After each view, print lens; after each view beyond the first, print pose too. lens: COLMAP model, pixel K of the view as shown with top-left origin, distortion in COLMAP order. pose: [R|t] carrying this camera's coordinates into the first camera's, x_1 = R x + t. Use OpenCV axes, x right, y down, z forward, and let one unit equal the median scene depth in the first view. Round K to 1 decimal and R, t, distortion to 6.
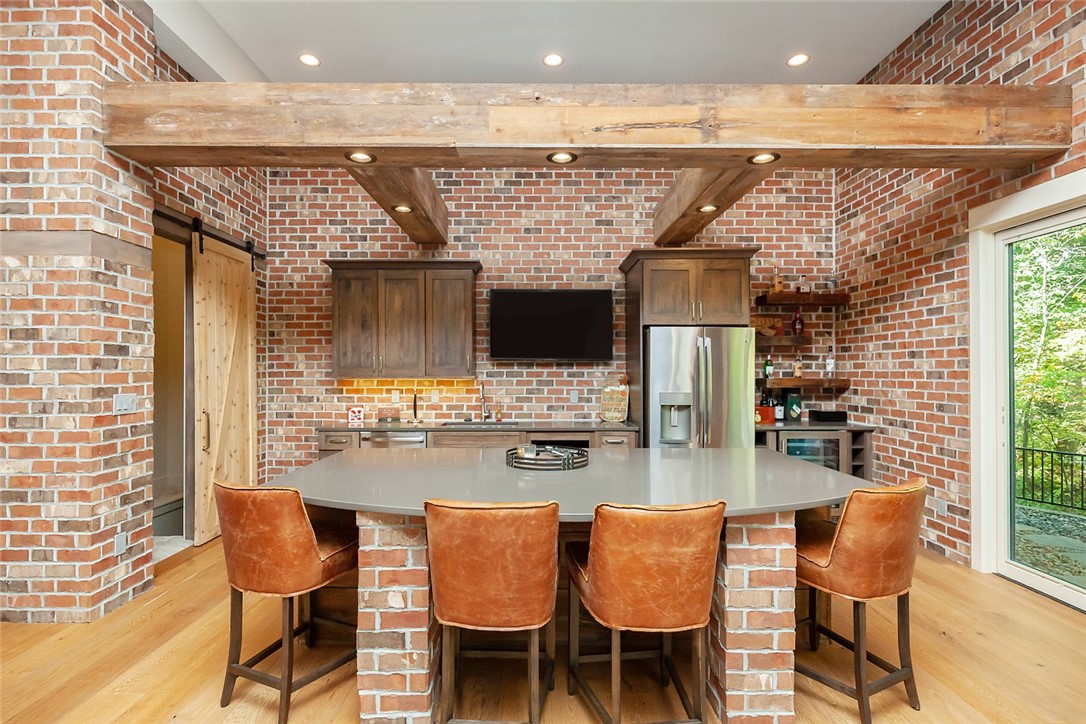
lens RADIAL K [[508.3, 0, 541.4], [0, 508.3, 367.5], [0, 0, 1]] dist [-0.000801, -0.000155]
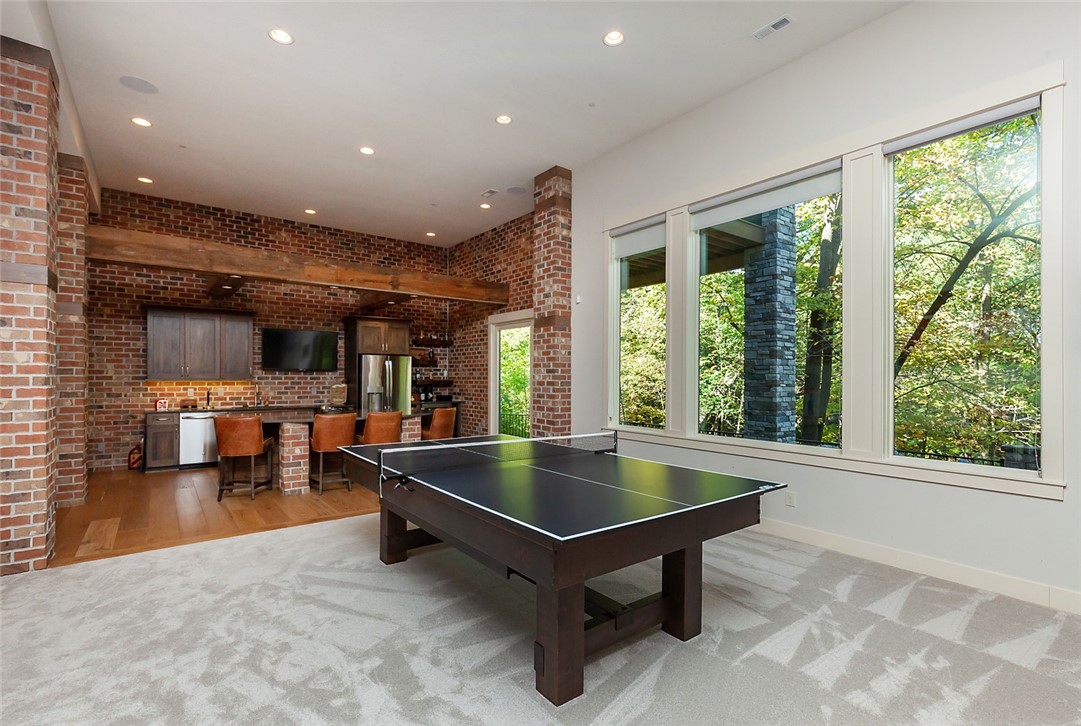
lens RADIAL K [[500.6, 0, 540.0], [0, 500.6, 377.3], [0, 0, 1]] dist [0.000218, -0.000094]
pose [[0.799650, 0.001253, 0.600465, -0.365608], [-0.005960, 0.999965, 0.005850, -0.004493], [-0.600437, -0.008257, 0.799629, -0.895819]]
